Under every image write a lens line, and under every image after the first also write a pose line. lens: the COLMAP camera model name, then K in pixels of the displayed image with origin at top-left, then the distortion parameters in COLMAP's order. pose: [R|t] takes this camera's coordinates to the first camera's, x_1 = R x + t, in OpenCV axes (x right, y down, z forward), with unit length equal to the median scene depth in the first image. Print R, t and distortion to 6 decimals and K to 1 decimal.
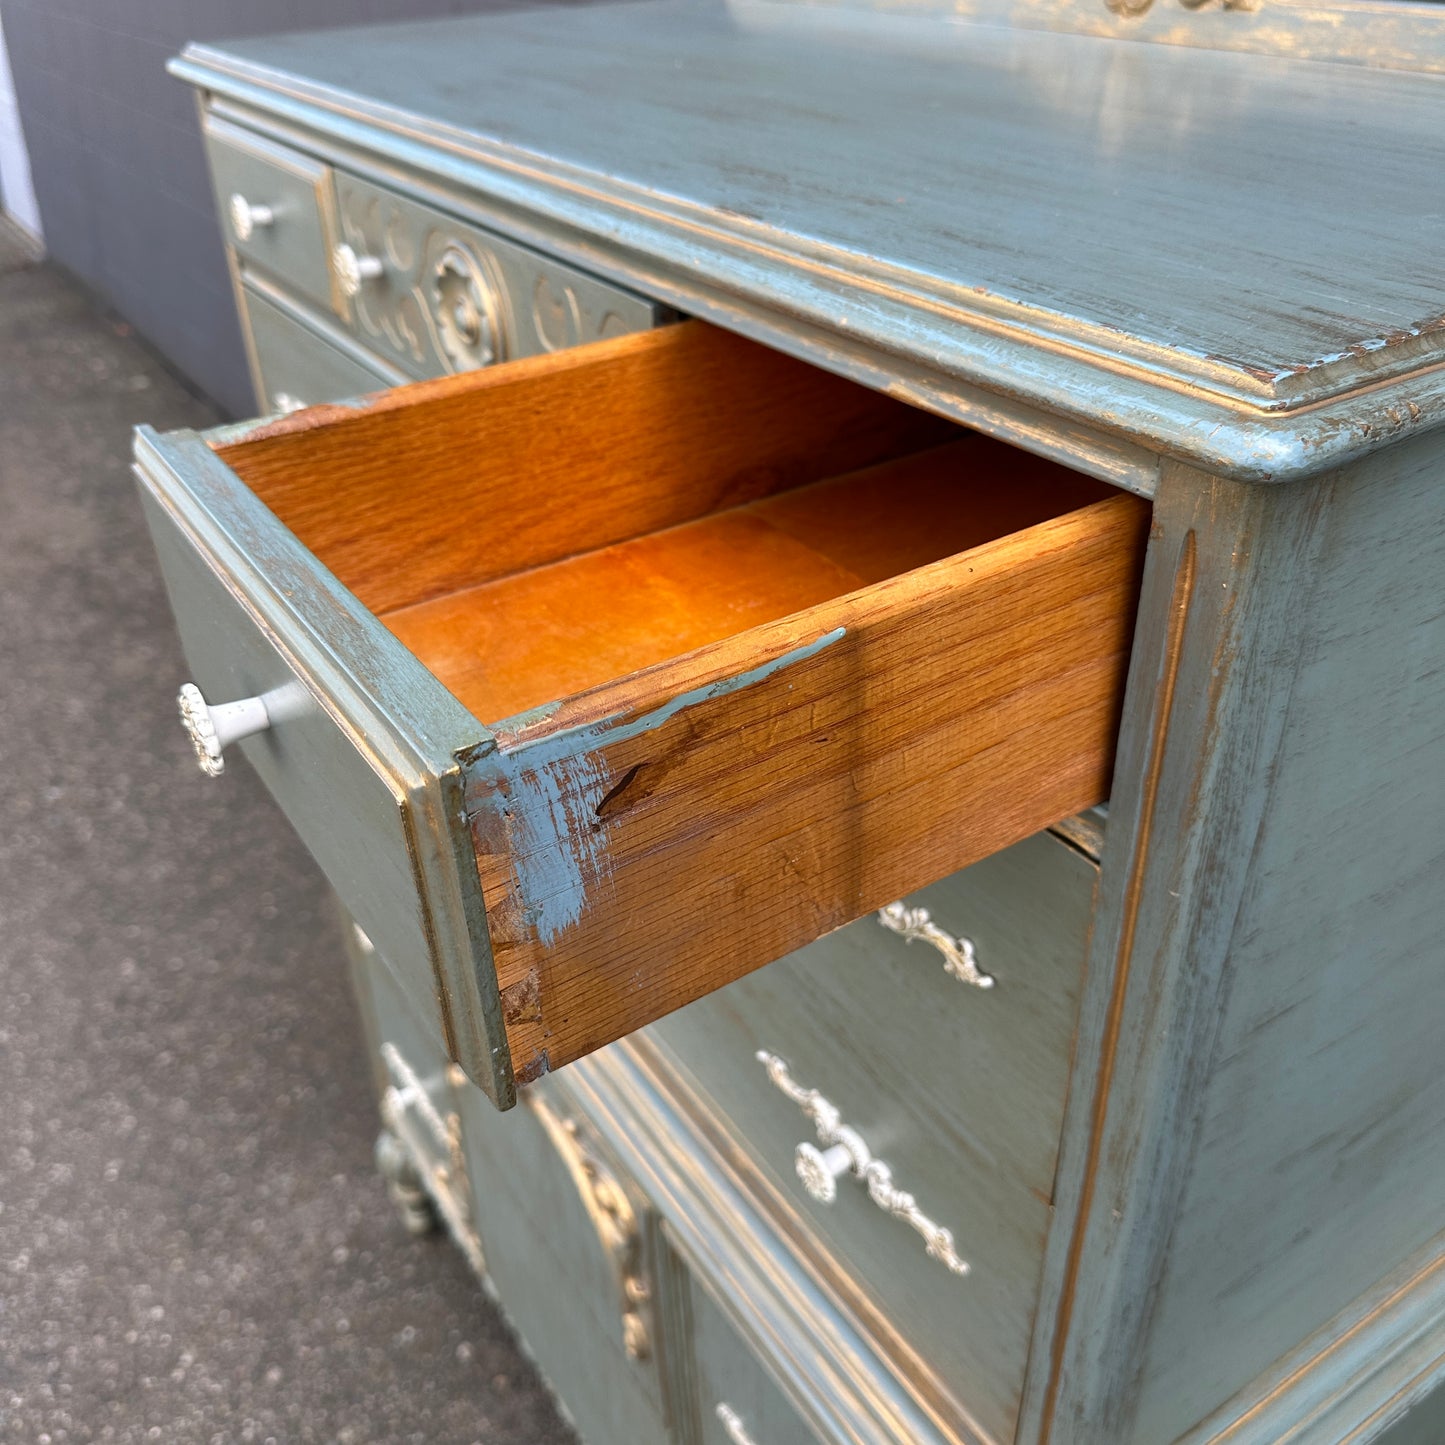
lens RADIAL K [[1402.8, 0, 702.9], [0, 1402.8, 716.6], [0, 0, 1]] dist [-0.005301, -0.024339]
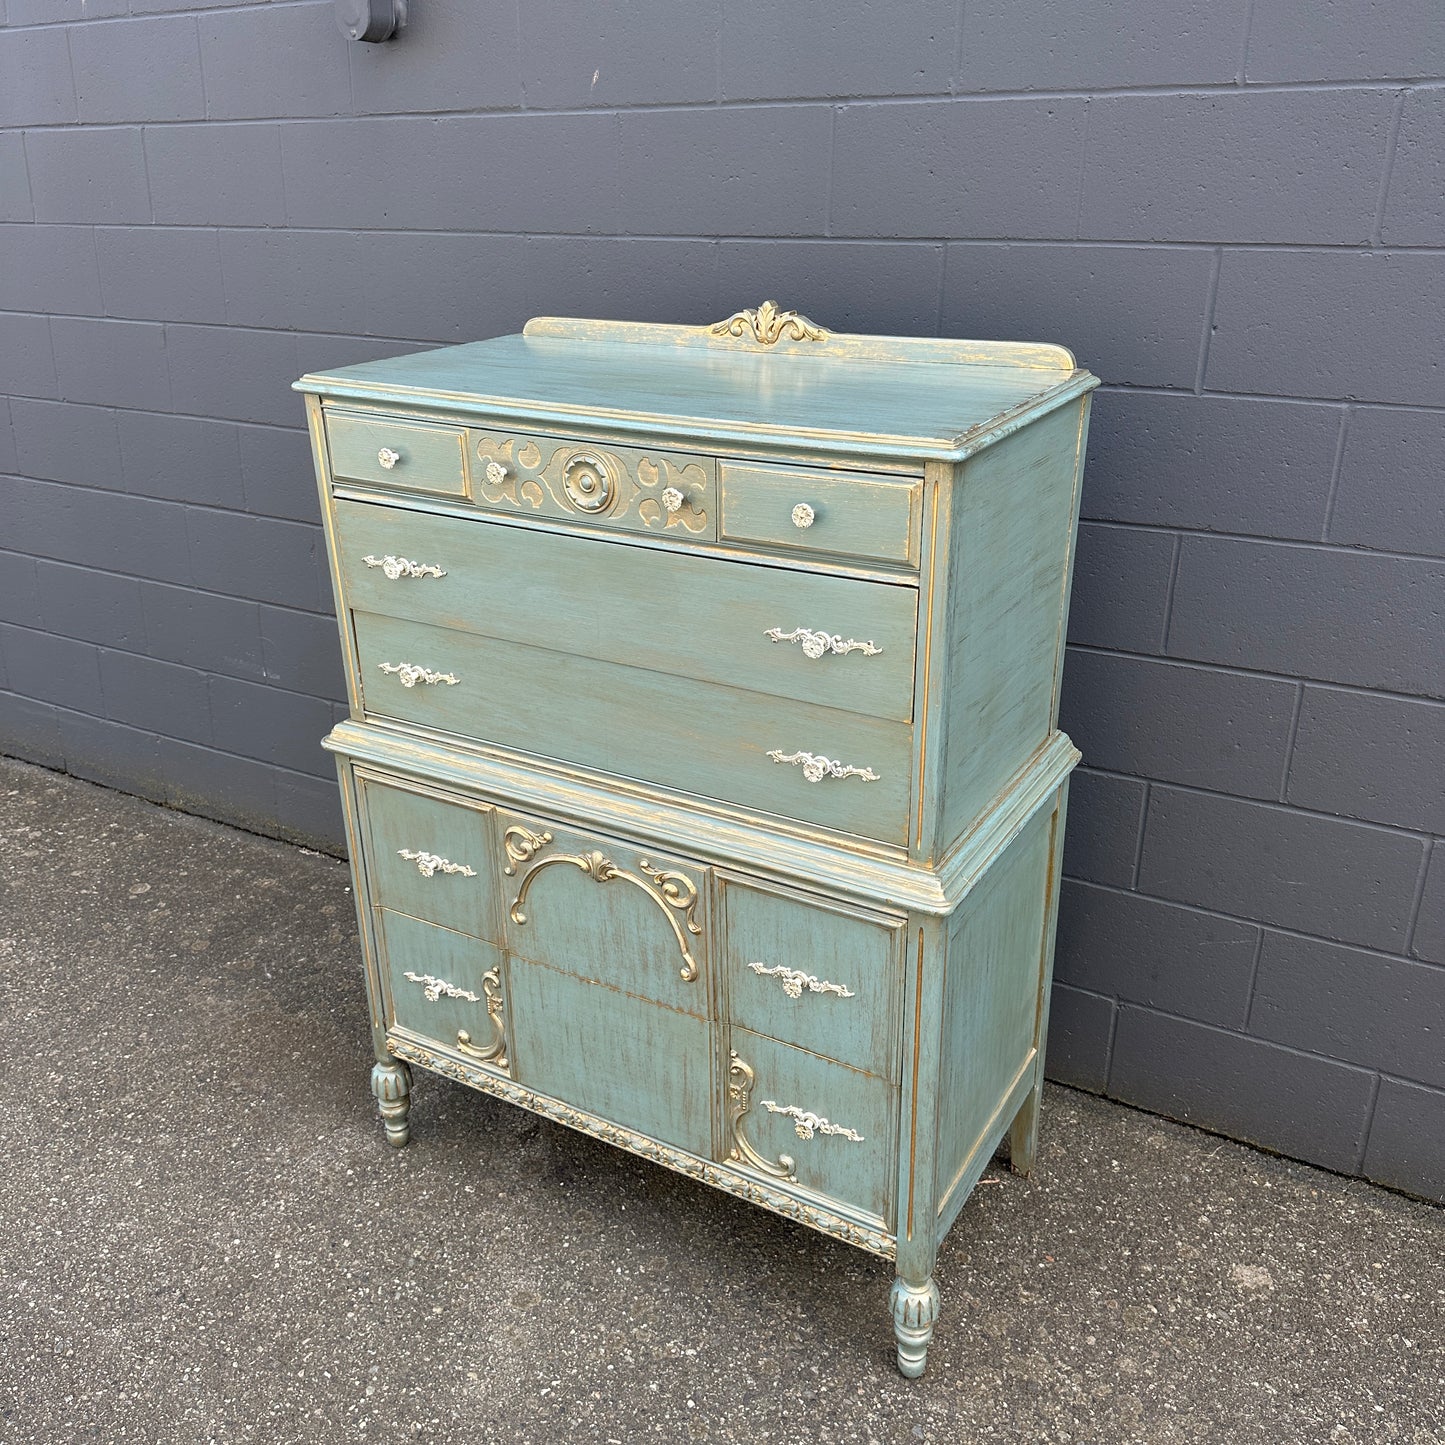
lens RADIAL K [[1343.4, 0, 711.3], [0, 1343.4, 716.4], [0, 0, 1]] dist [0.172831, -0.365917]
pose [[0.895041, -0.161006, 0.415906, -0.823880], [0.227142, 0.967116, -0.114426, 0.344167], [-0.383806, 0.196886, 0.902180, -0.900240]]
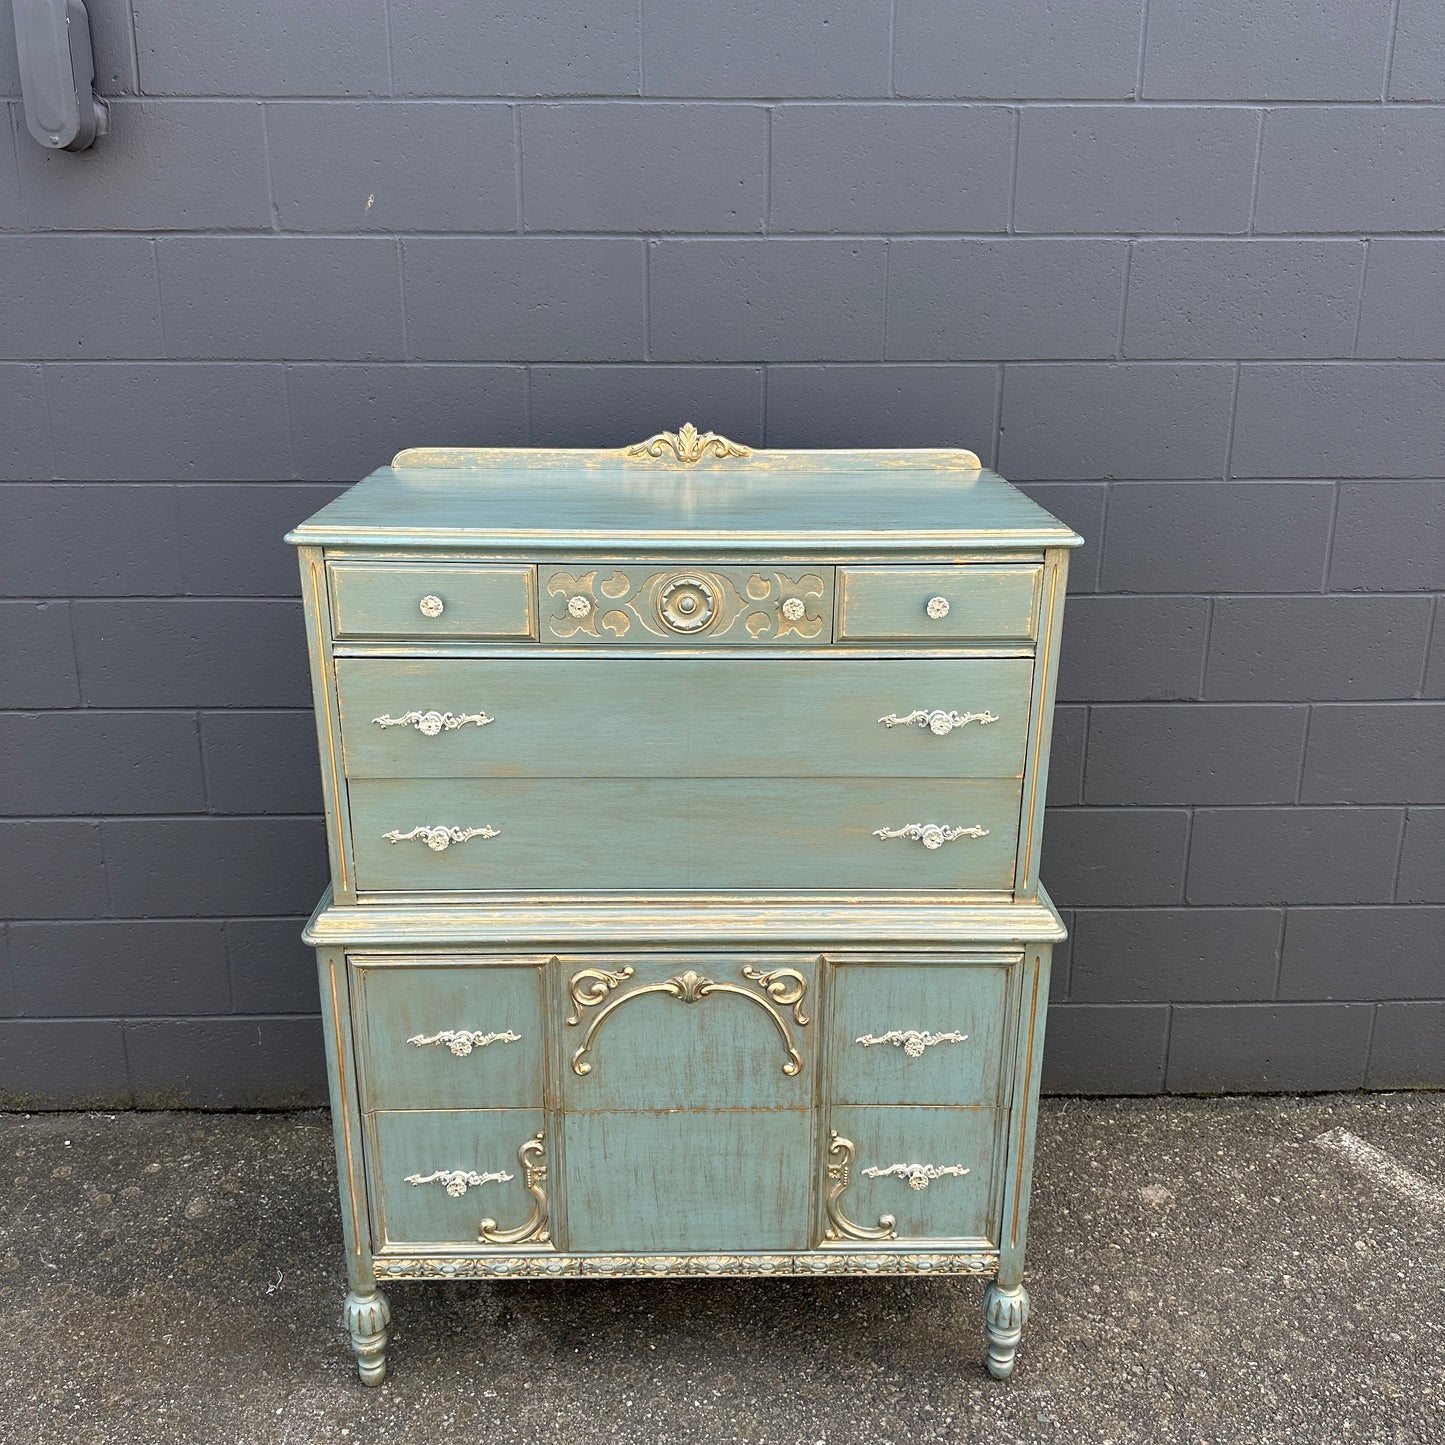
lens RADIAL K [[1337.0, 0, 711.7], [0, 1337.0, 728.5], [0, 0, 1]] dist [0.171534, -0.355438]
pose [[0.525458, -0.253949, 0.812037, -1.708704], [0.431602, 0.902060, 0.002819, -0.061520], [-0.733222, 0.348995, 0.583599, -0.259346]]
